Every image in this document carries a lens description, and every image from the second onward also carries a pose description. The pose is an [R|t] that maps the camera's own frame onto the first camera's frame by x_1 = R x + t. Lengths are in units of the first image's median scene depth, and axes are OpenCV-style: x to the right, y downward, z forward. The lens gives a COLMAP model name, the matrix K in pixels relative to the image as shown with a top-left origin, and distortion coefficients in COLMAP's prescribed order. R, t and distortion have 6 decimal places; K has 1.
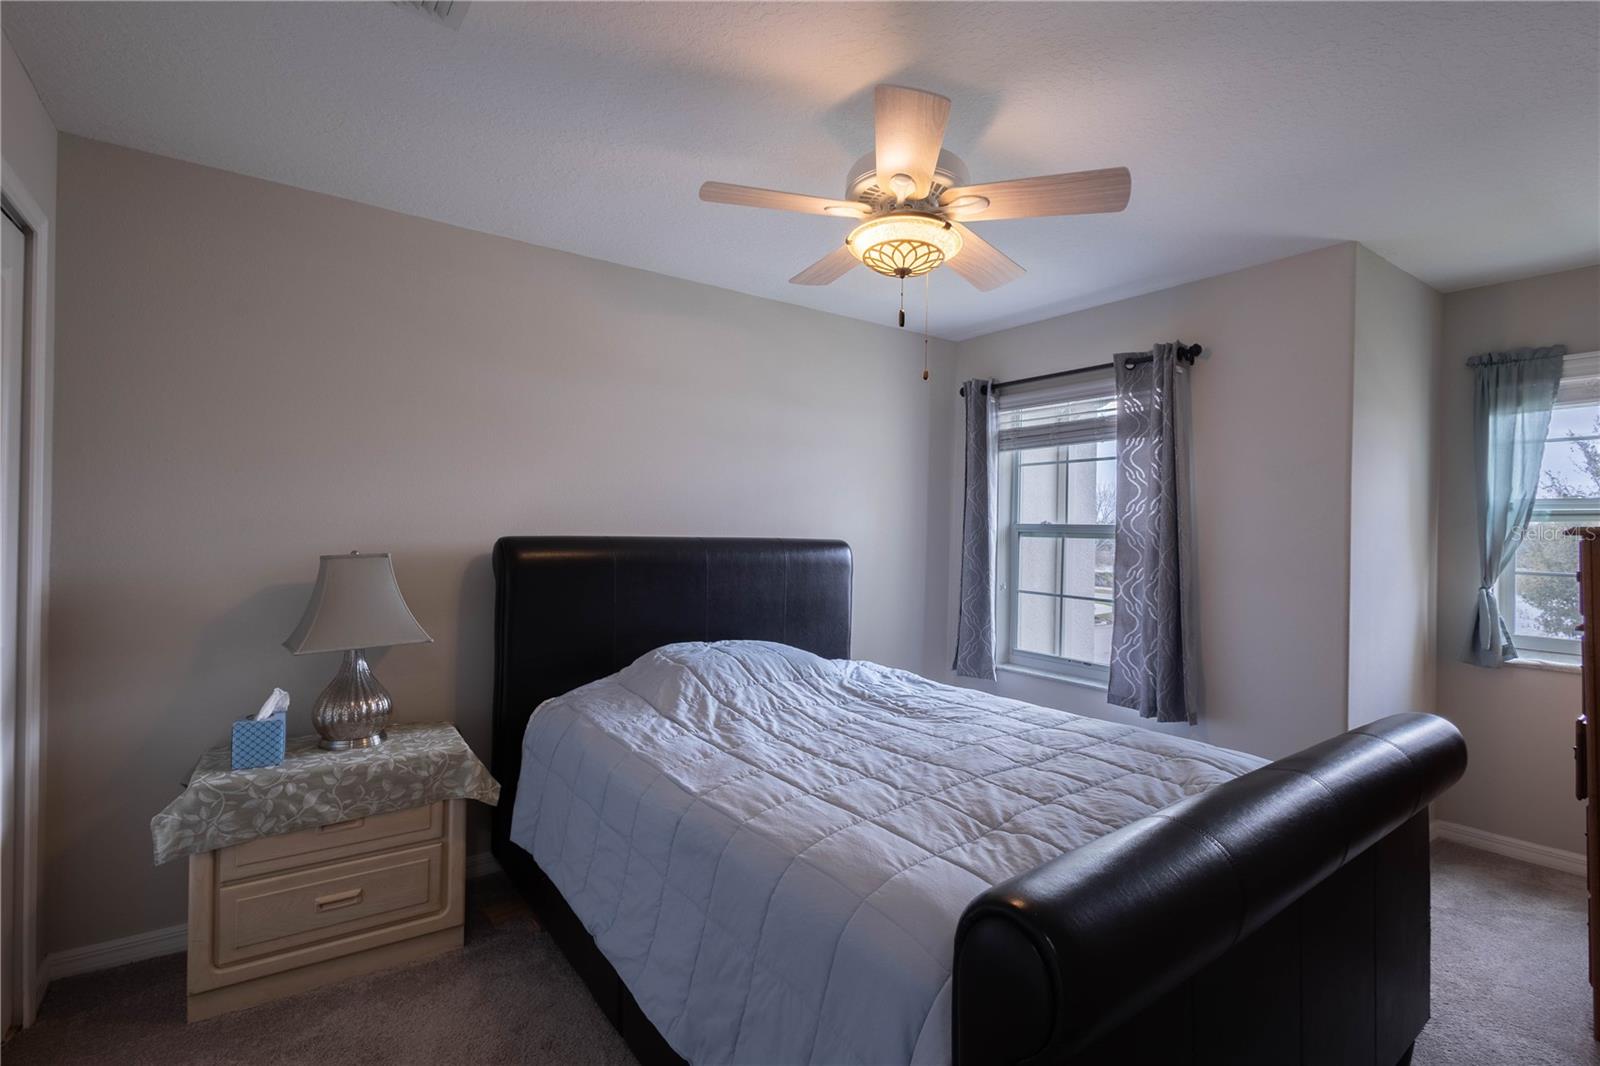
lens RADIAL K [[741.9, 0, 804.7], [0, 741.9, 530.6], [0, 0, 1]] dist [0.003168, -0.000126]
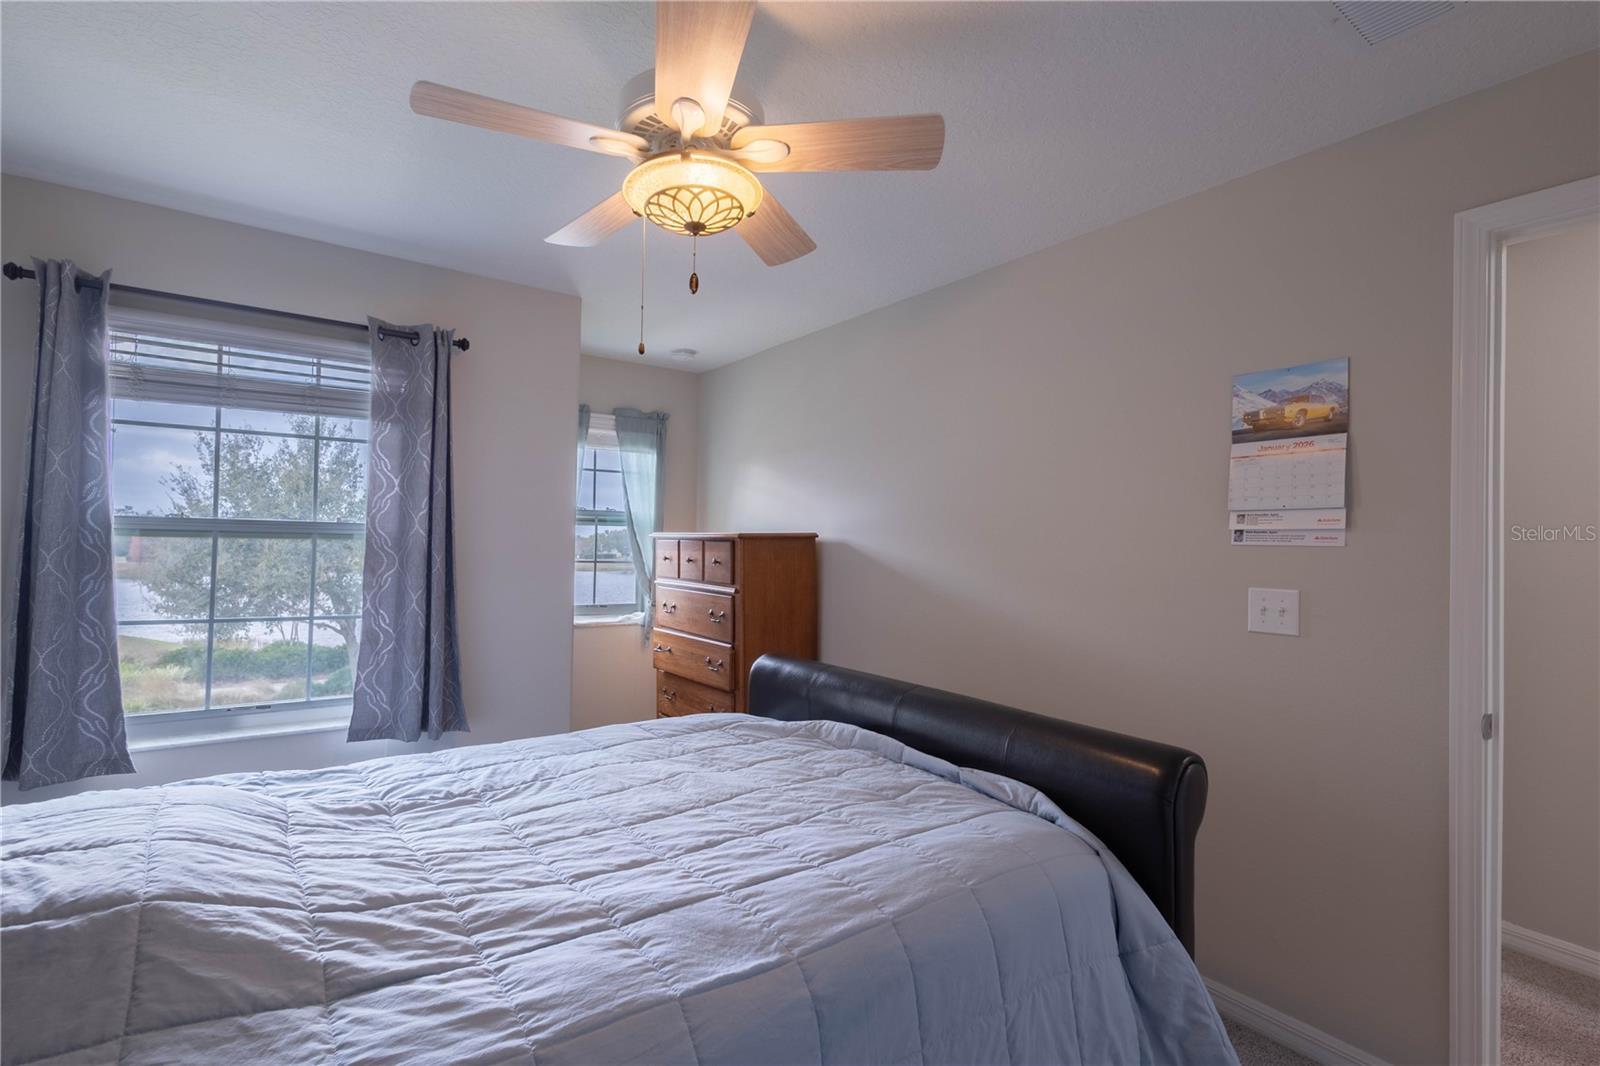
lens RADIAL K [[741.9, 0, 804.3], [0, 741.9, 533.2], [0, 0, 1]] dist [0.003168, -0.000126]
pose [[0.004047, -0.002082, 0.999990, -0.650608], [-0.017446, 0.999845, 0.002153, -0.010623], [-0.999840, -0.017454, 0.004010, 0.817547]]
